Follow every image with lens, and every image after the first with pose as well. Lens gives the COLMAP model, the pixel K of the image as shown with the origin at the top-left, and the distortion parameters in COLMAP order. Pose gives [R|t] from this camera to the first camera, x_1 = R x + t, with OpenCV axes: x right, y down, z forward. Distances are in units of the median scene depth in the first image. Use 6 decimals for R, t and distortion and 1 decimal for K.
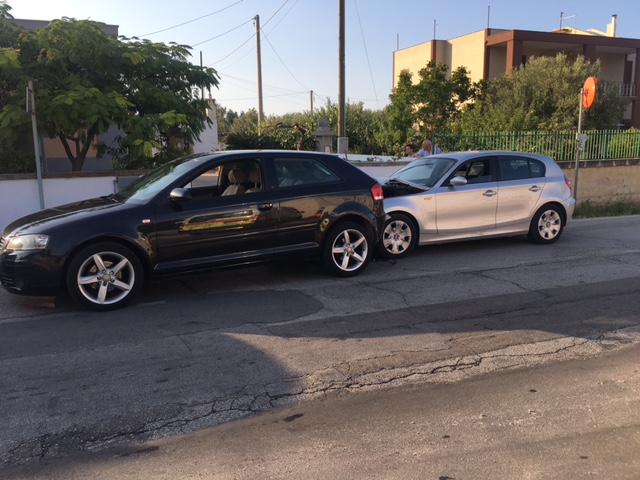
lens RADIAL K [[553.6, 0, 320.0], [0, 553.6, 240.0], [0, 0, 1]] dist [0.078128, -0.128125]
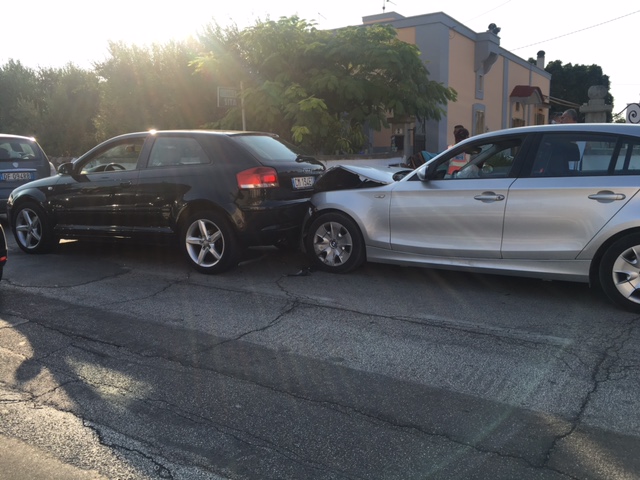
lens RADIAL K [[553.6, 0, 320.0], [0, 553.6, 240.0], [0, 0, 1]] dist [0.078128, -0.128125]
pose [[0.547277, 0.136286, -0.825781, 0.736953], [-0.130079, 0.988514, 0.076935, -0.064901], [0.826781, 0.065312, 0.558719, 0.564871]]
